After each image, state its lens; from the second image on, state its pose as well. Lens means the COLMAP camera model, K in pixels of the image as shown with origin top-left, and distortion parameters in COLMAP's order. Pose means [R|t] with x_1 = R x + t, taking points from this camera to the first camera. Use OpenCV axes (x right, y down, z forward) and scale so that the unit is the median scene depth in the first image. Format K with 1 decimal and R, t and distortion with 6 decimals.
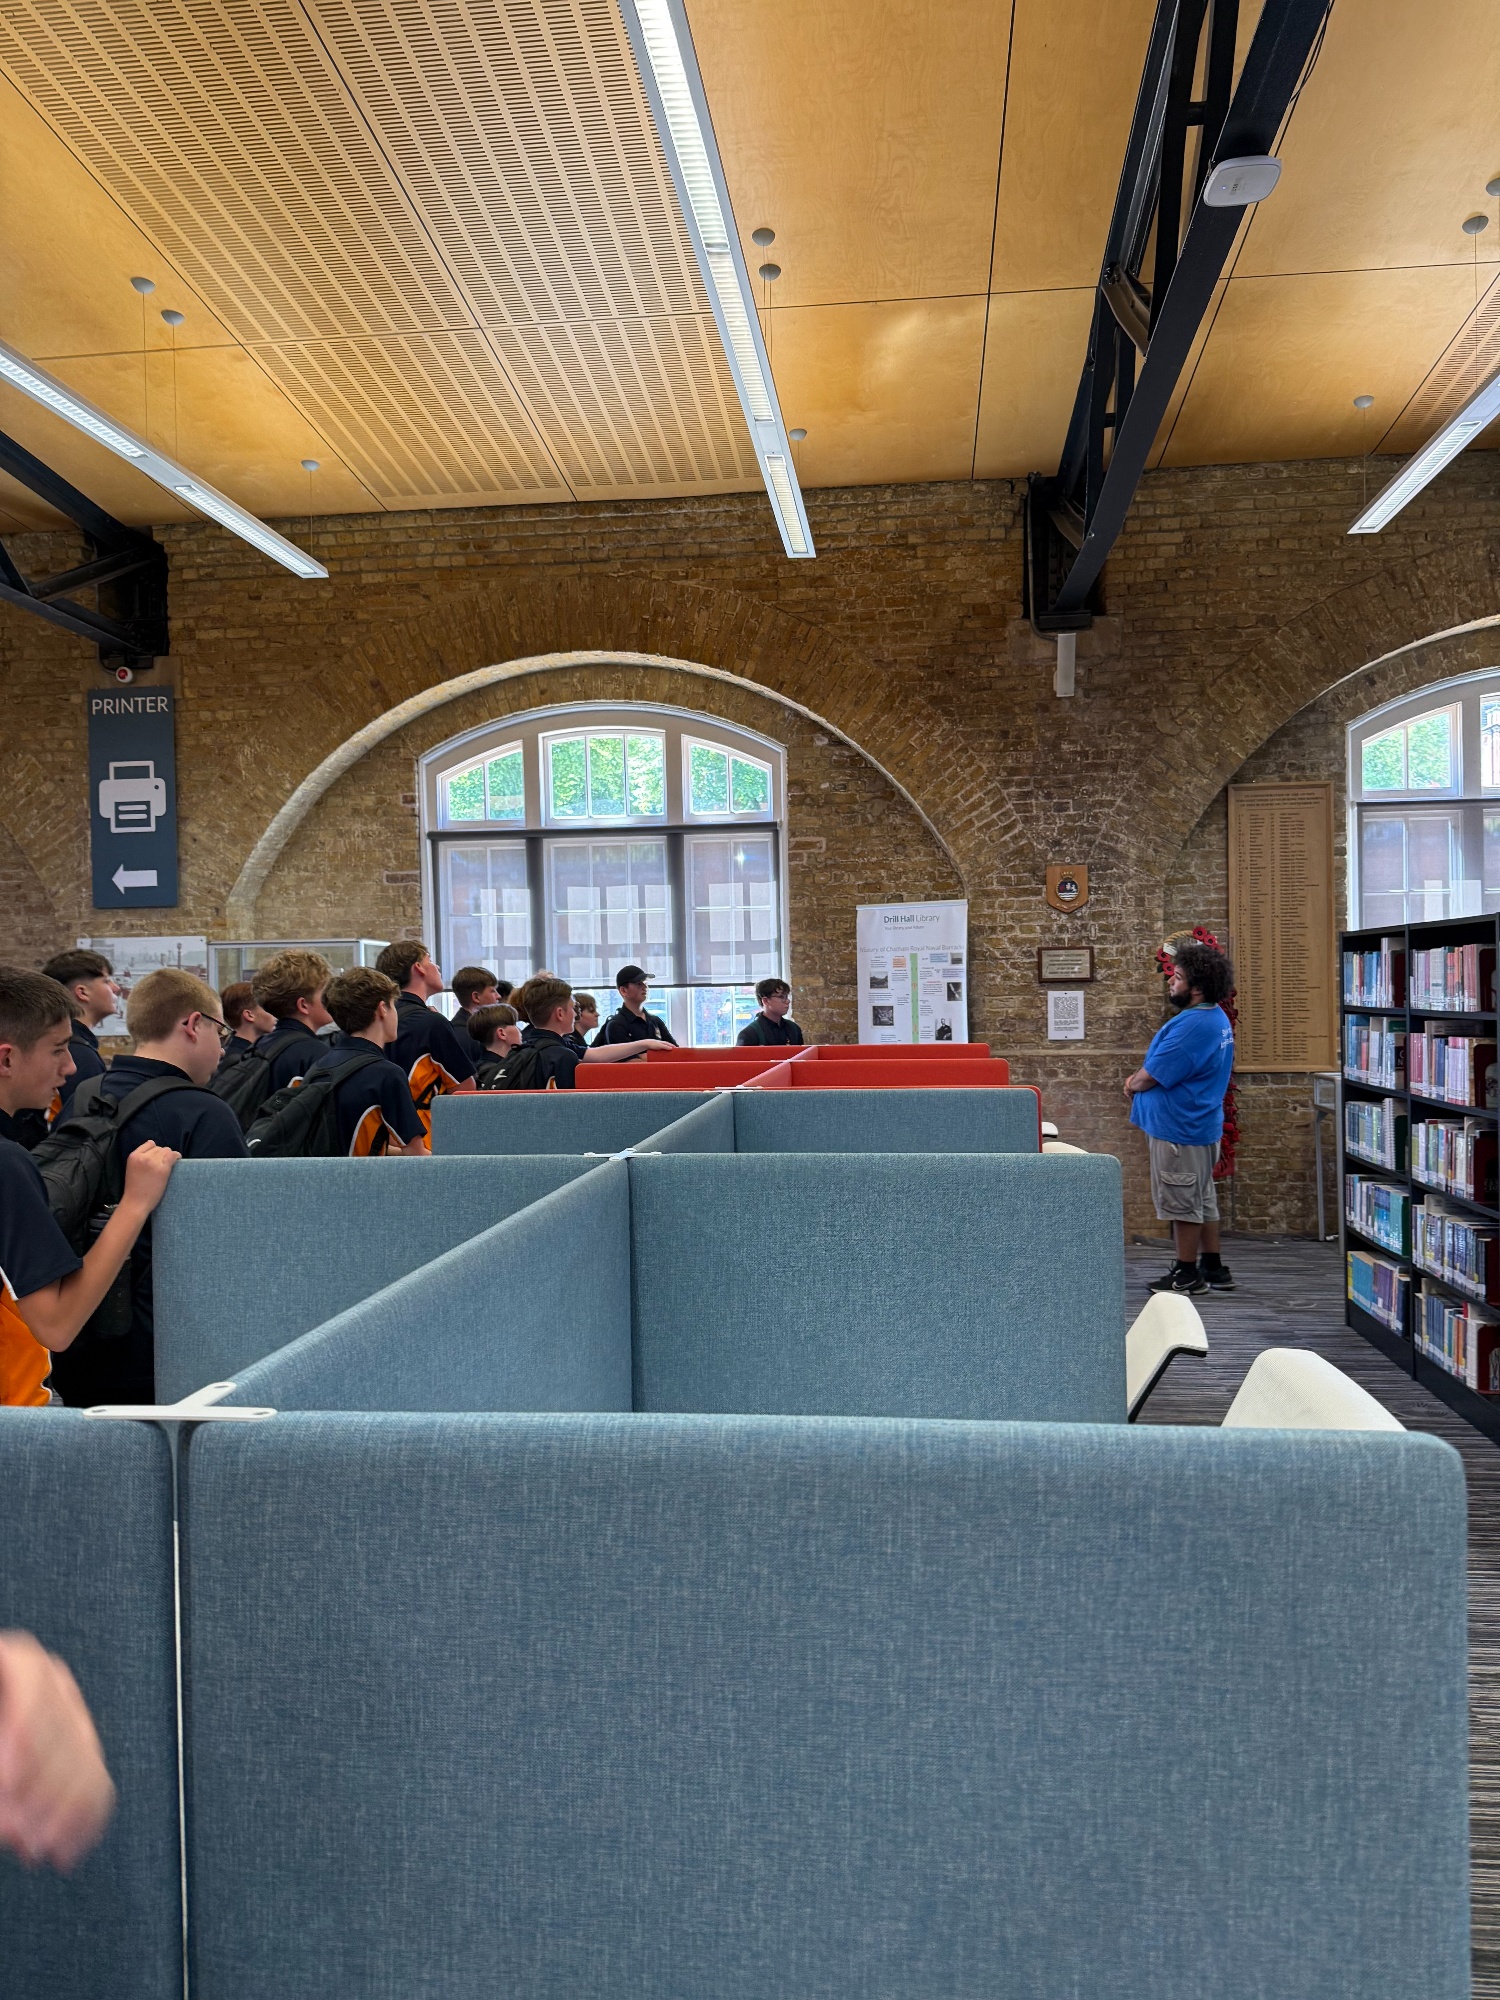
lens RADIAL K [[1409.2, 0, 752.0], [0, 1409.2, 992.0], [0, 0, 1]] dist [-0.001578, -0.000358]
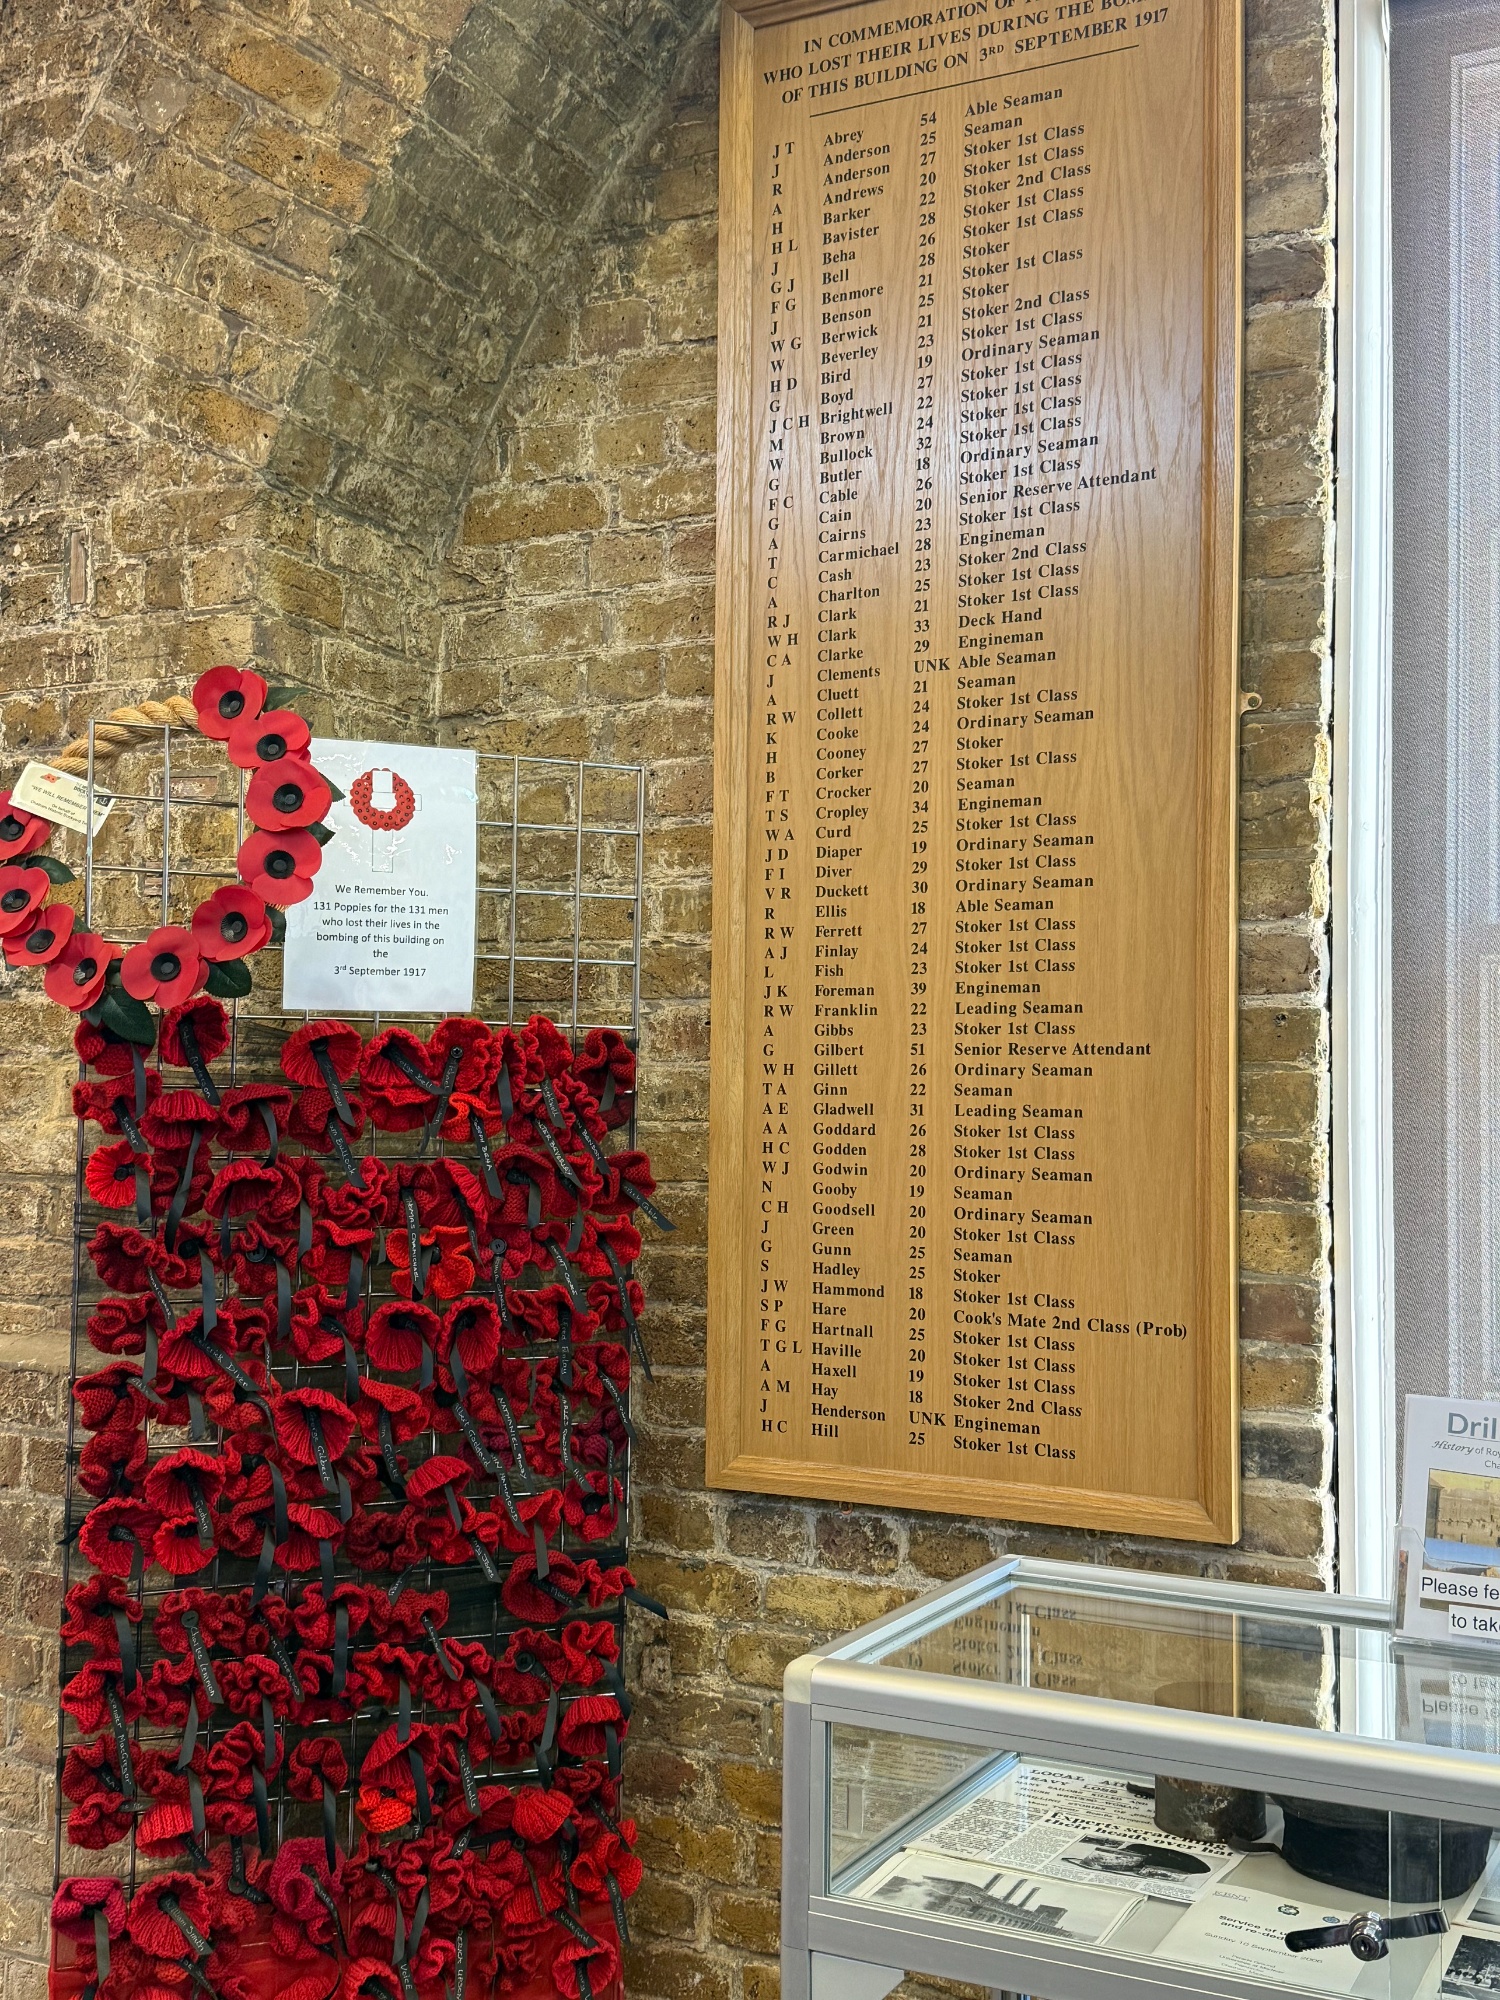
lens RADIAL K [[2145.7, 0, 748.8], [0, 2145.7, 1007.9], [0, 0, 1]] dist [0.056310, 0.000000]
pose [[0.944671, 0.019754, -0.327423, 0.443009], [-0.039769, 0.997719, -0.054546, 0.008173], [0.325599, 0.064549, 0.943302, 0.728253]]
